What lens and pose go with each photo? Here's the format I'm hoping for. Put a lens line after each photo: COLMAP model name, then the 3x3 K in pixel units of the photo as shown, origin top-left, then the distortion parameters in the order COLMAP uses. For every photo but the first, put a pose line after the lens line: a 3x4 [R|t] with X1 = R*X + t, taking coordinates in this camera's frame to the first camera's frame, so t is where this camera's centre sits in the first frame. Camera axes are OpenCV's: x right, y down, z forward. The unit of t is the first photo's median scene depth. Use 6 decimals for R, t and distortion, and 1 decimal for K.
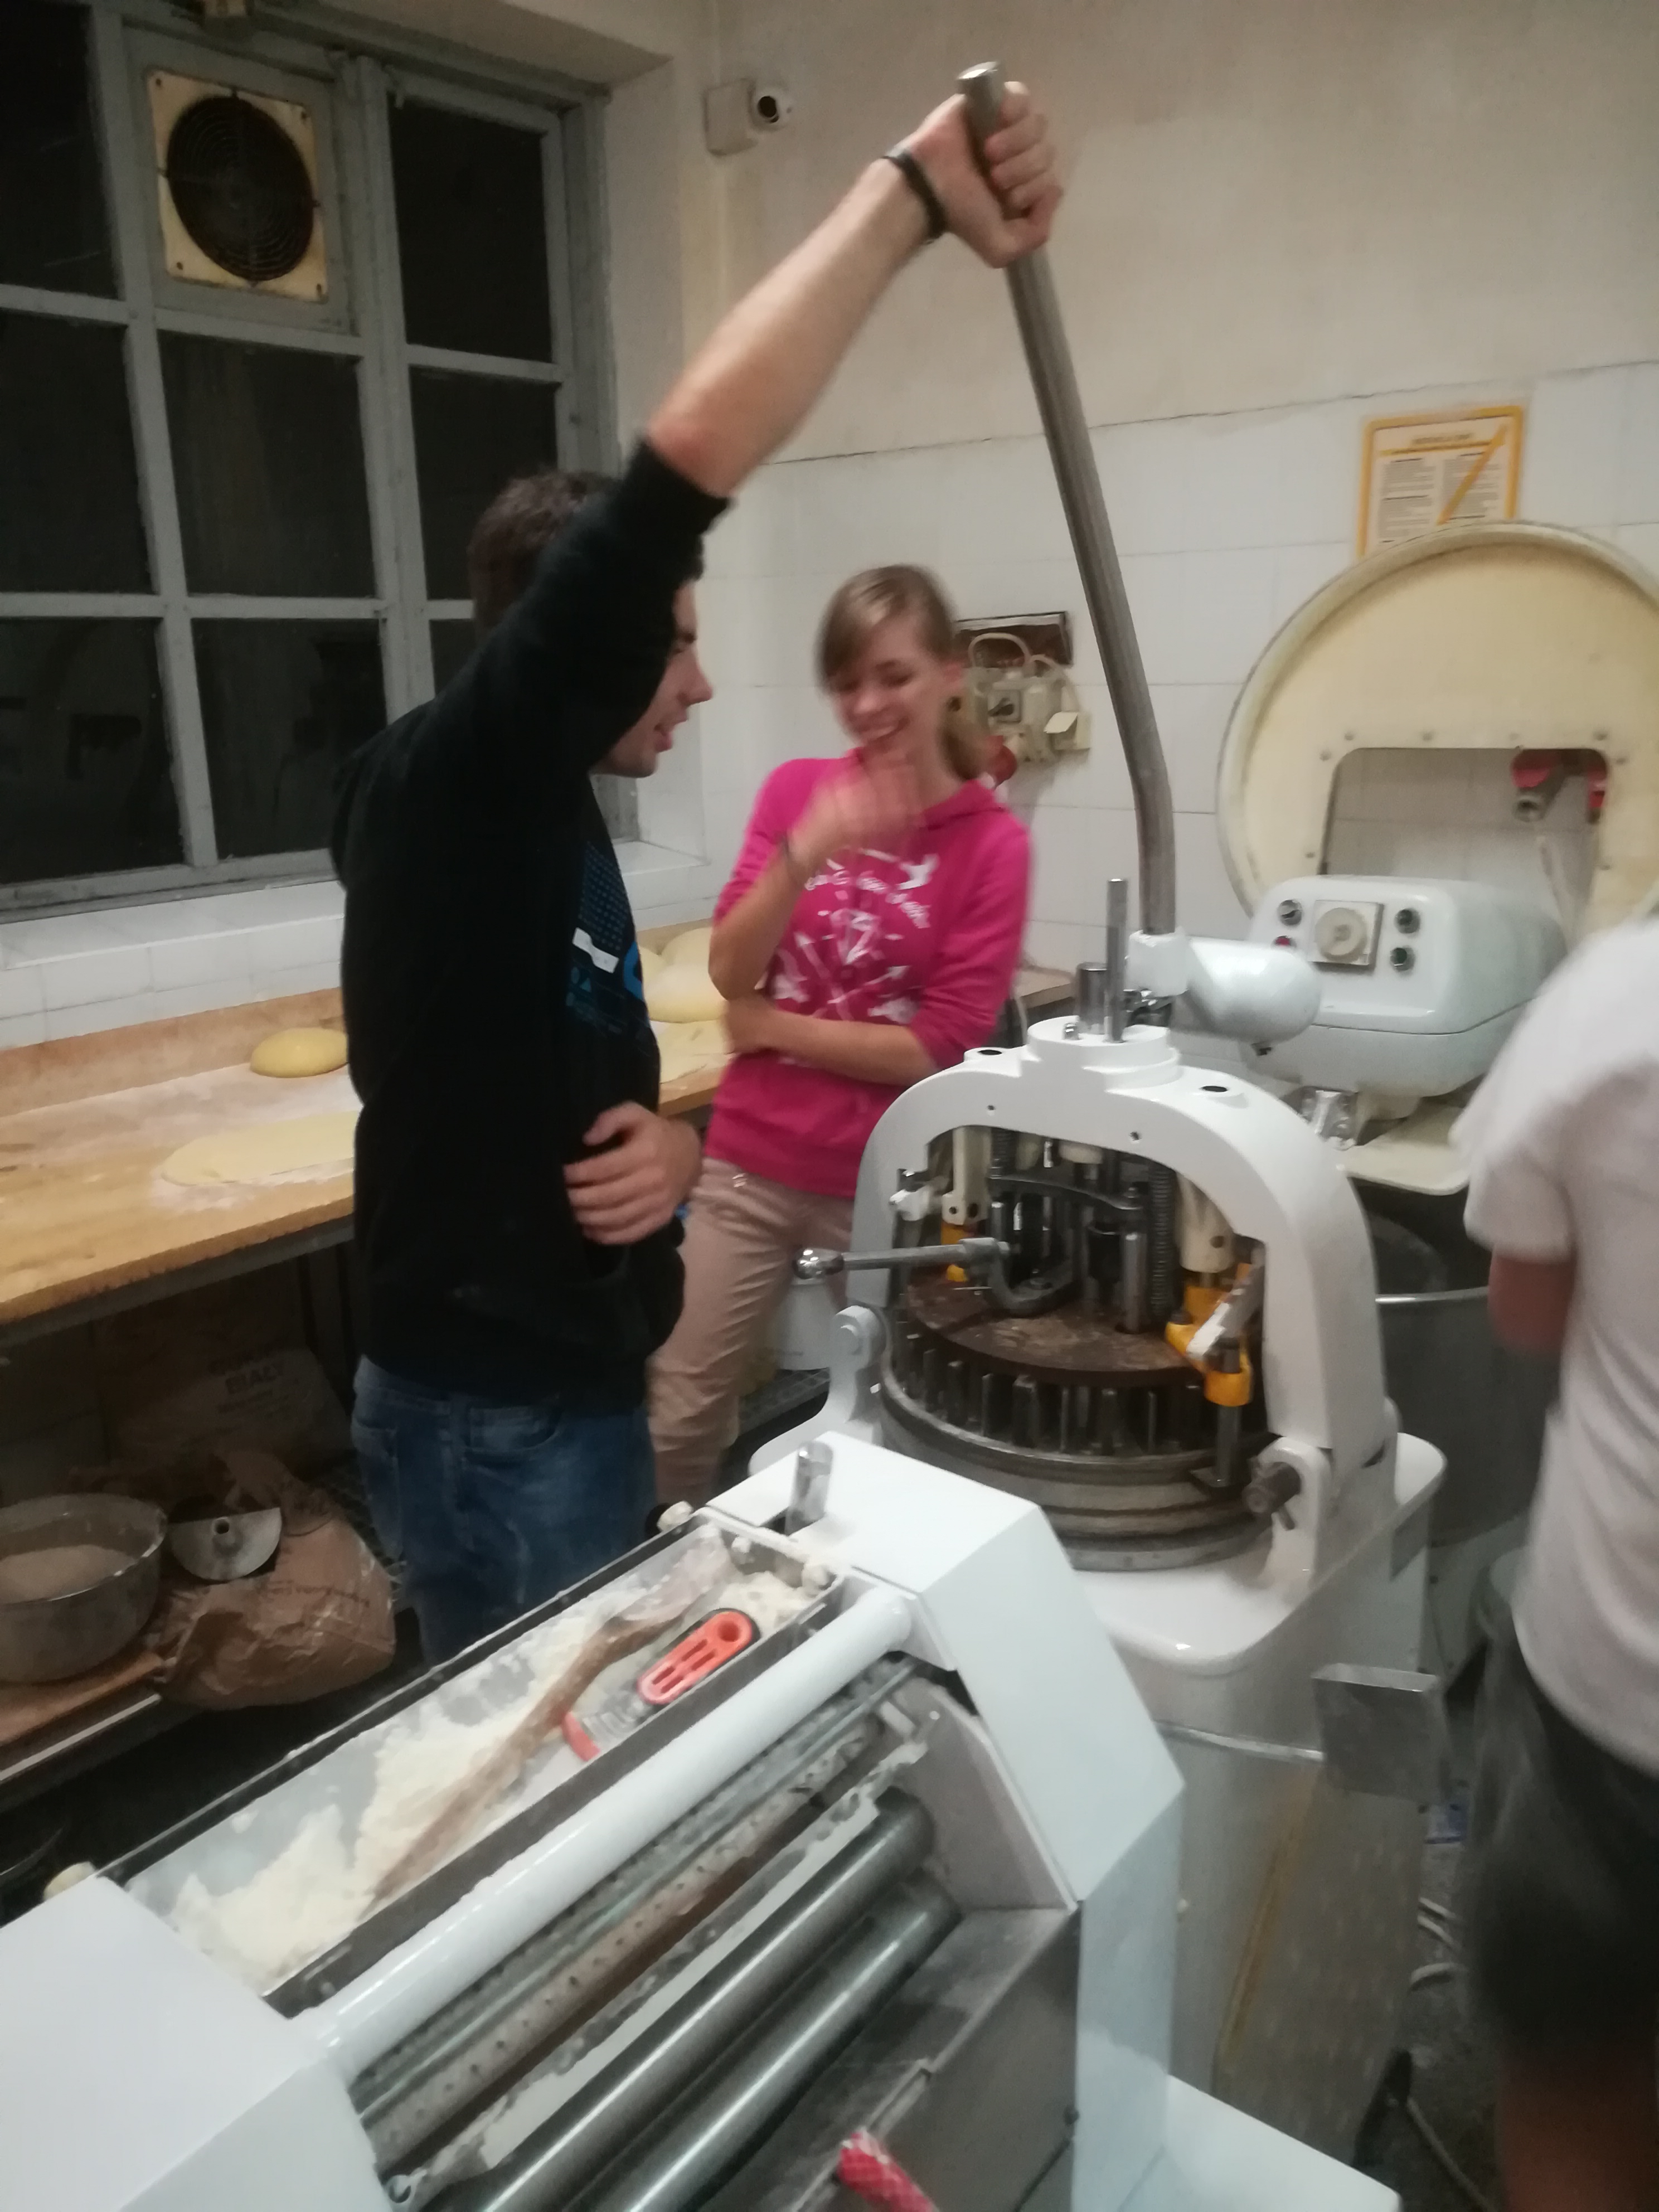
lens RADIAL K [[1712.5, 0, 829.5], [0, 1712.5, 1106.0], [0, 0, 1]] dist [0.038147, -0.046158]
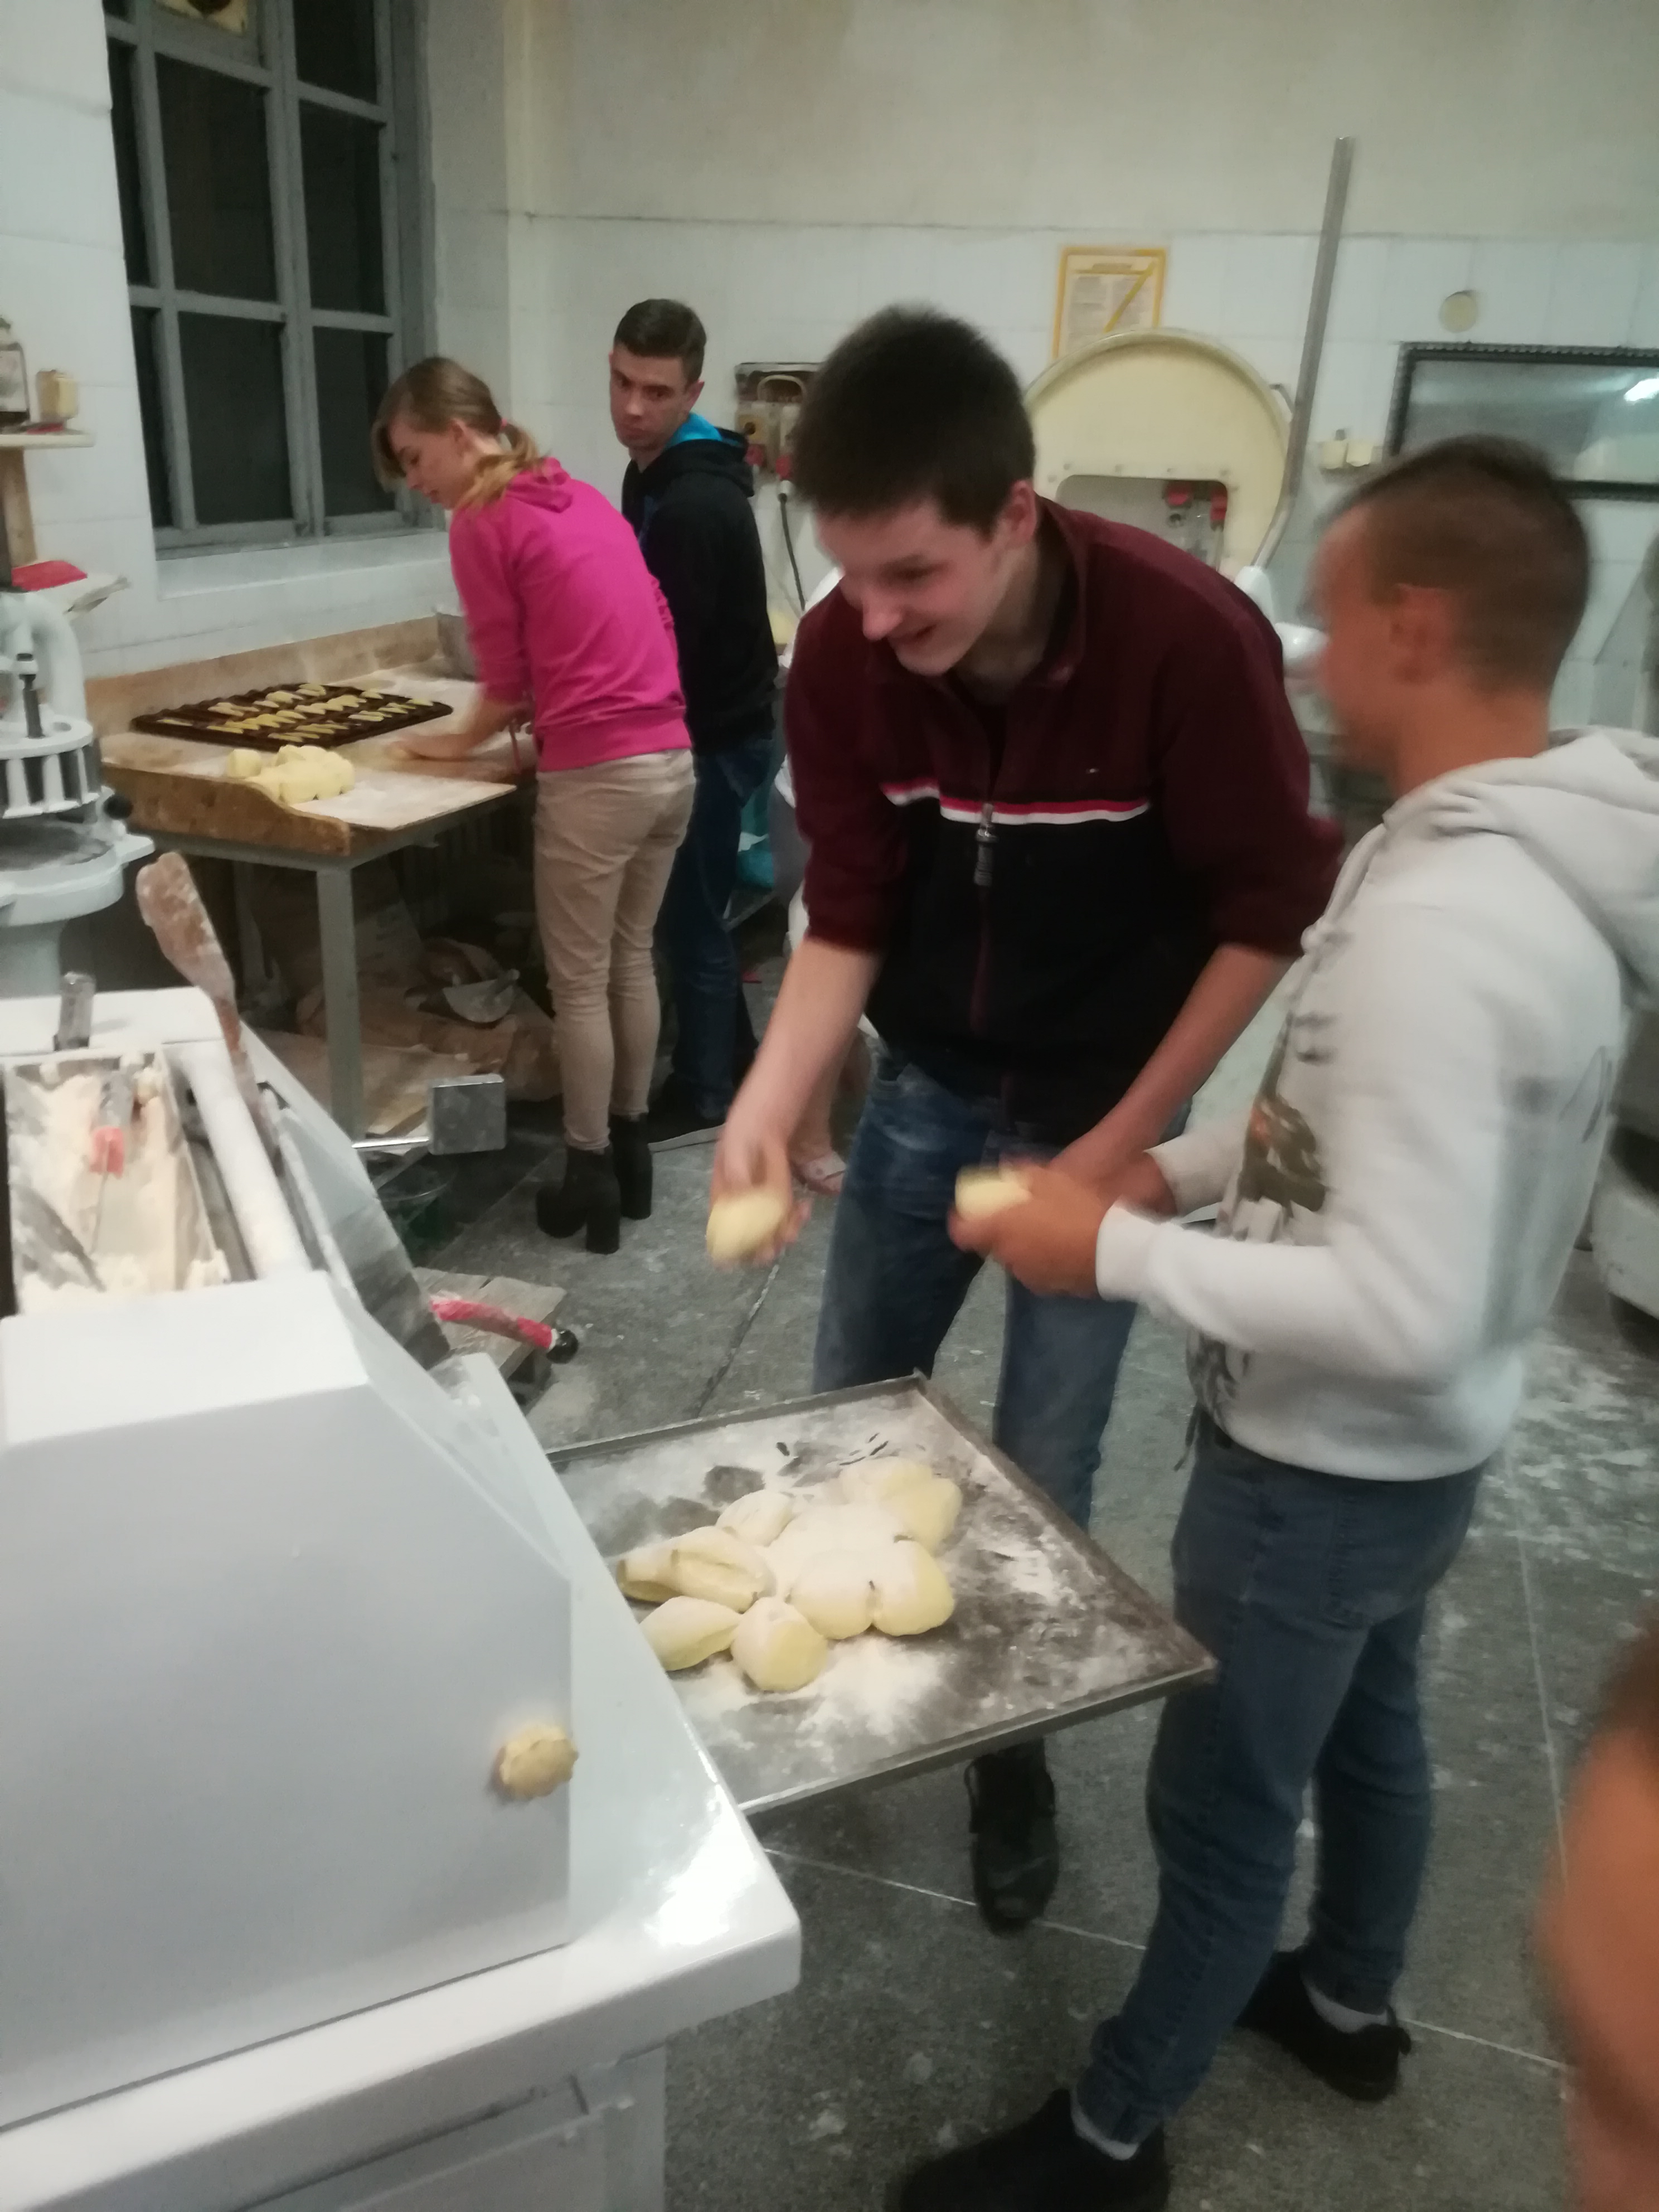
lens RADIAL K [[1712.5, 0, 829.5], [0, 1712.5, 1106.0], [0, 0, 1]] dist [0.038147, -0.046158]
pose [[0.913086, -0.092028, 0.397246, -0.472295], [0.039201, 0.989499, 0.139125, 0.108822], [-0.405877, -0.111461, 0.907105, -0.314224]]
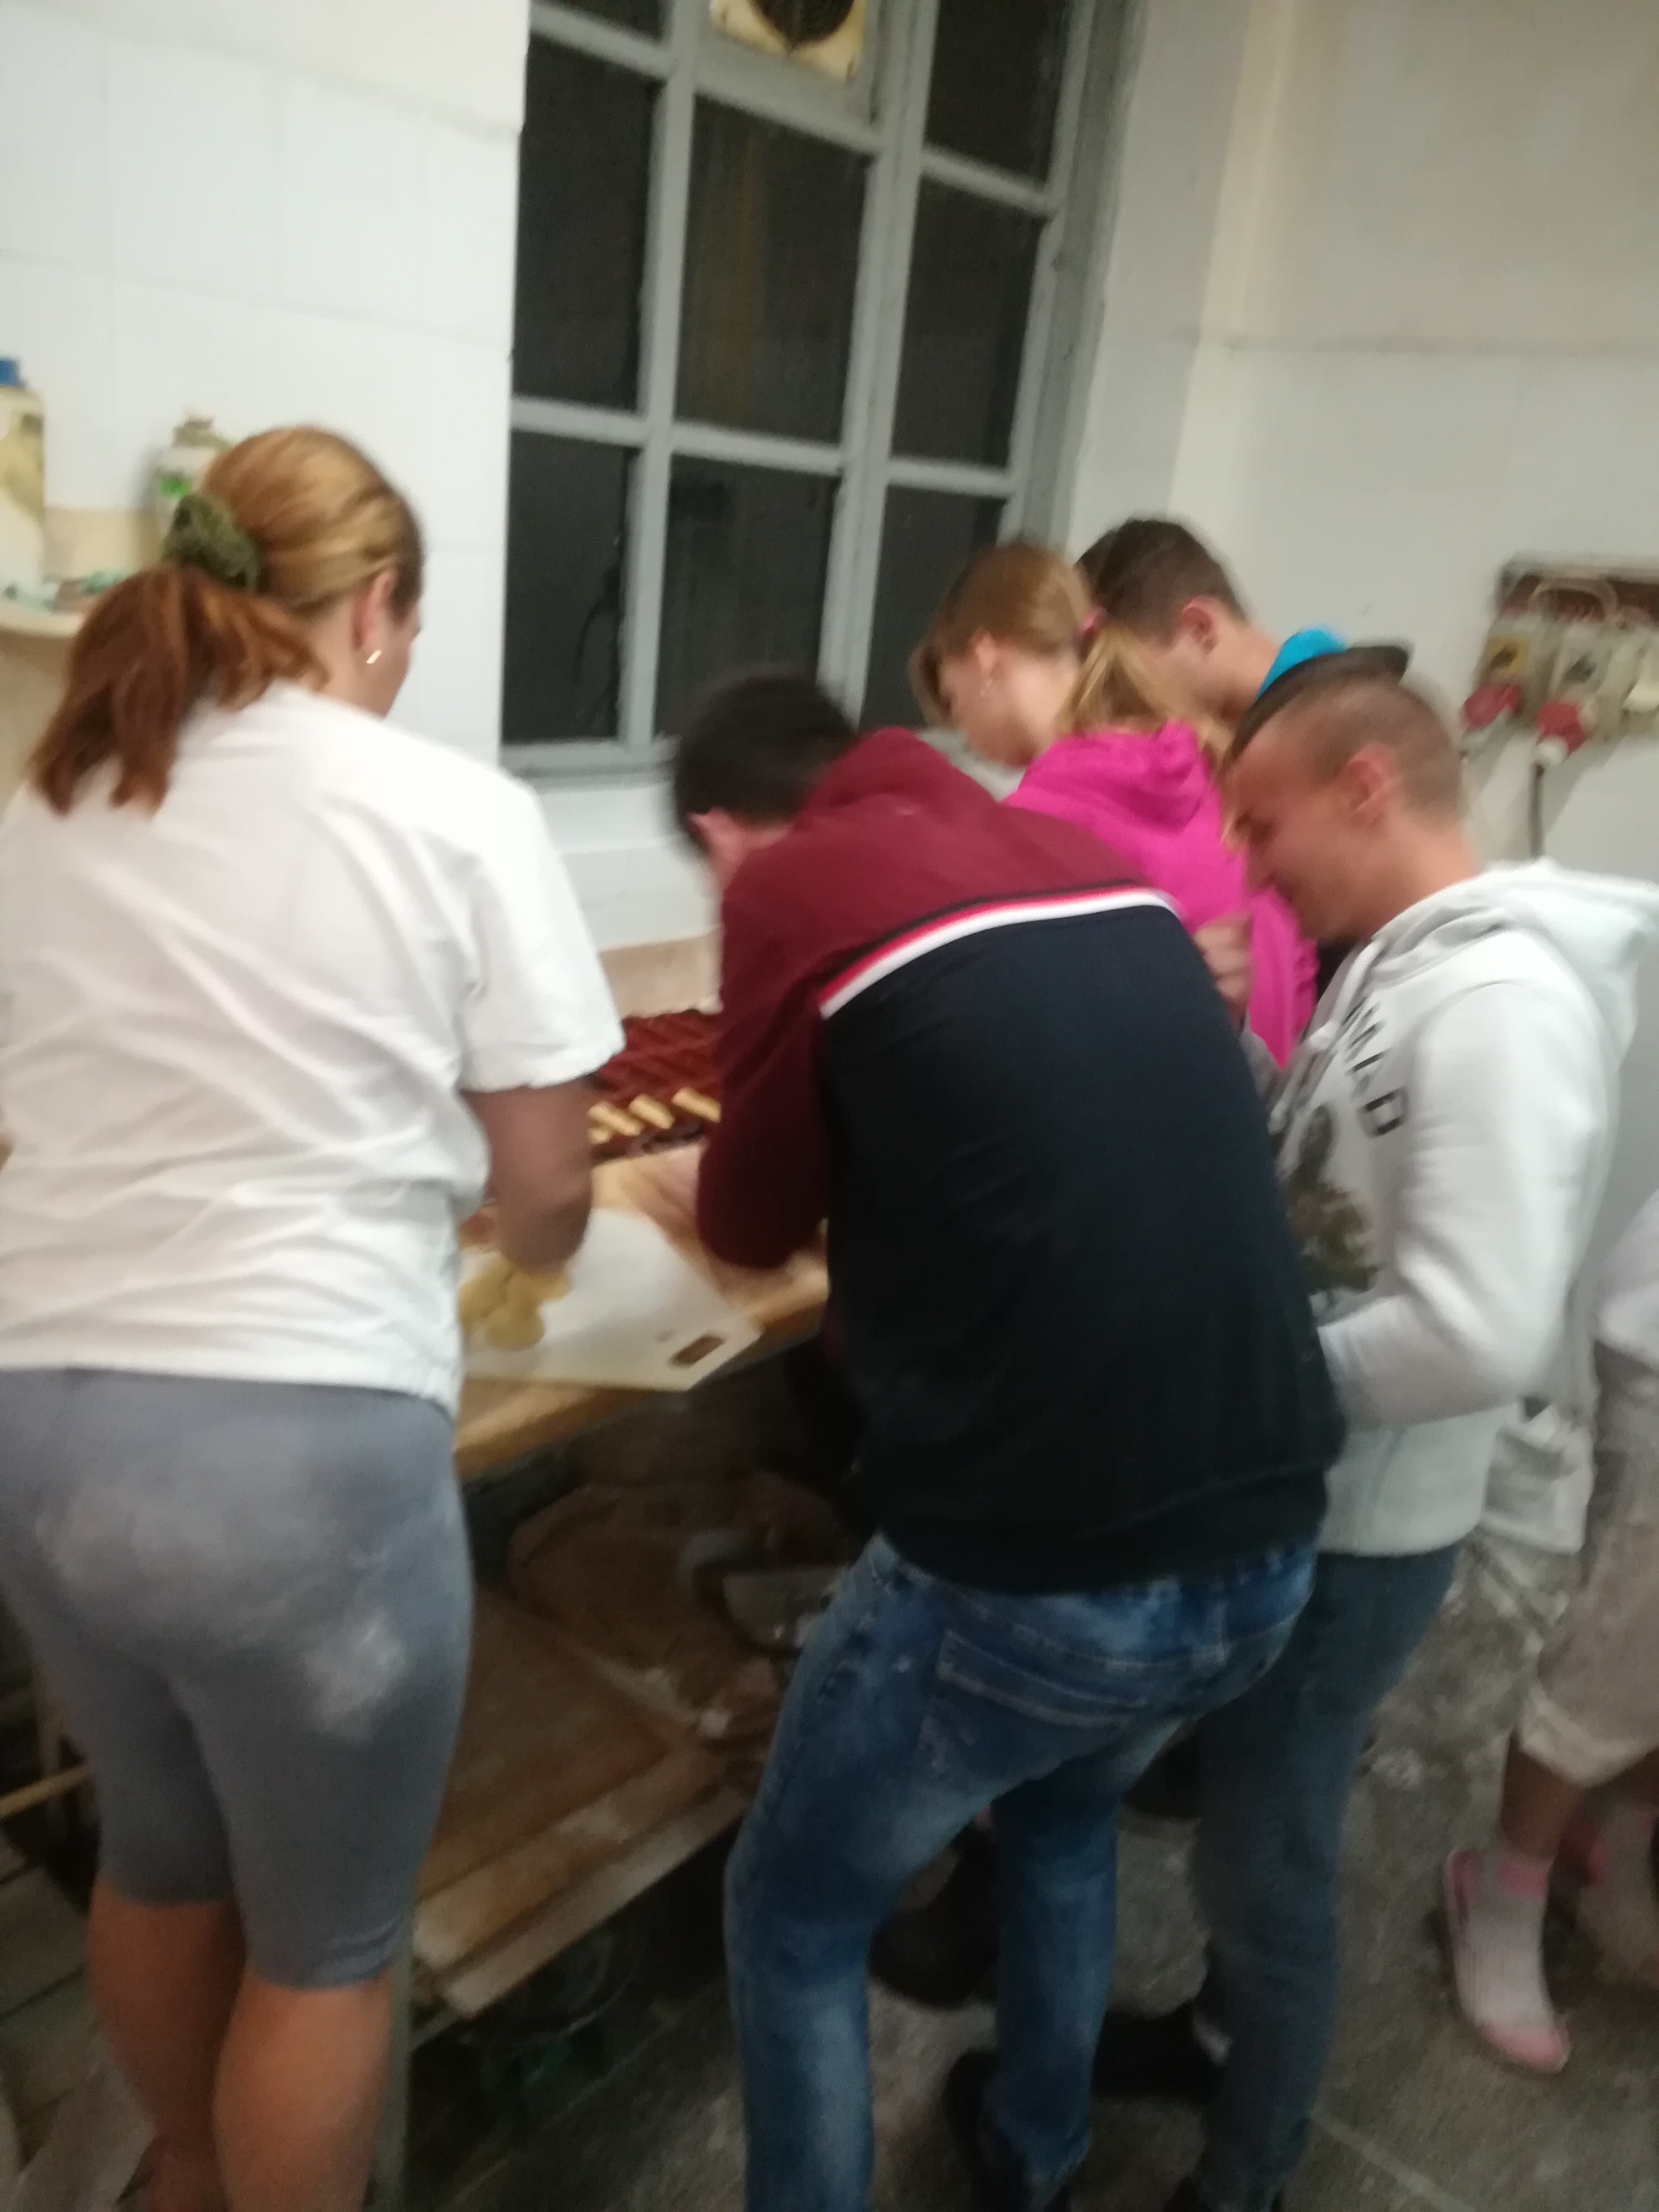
lens RADIAL K [[1712.5, 0, 829.5], [0, 1712.5, 1106.0], [0, 0, 1]] dist [0.038147, -0.046158]
pose [[0.992897, 0.115417, 0.028897, -0.275694], [-0.117126, 0.990865, 0.066840, -0.029828], [-0.020918, -0.069749, 0.997345, 0.134003]]
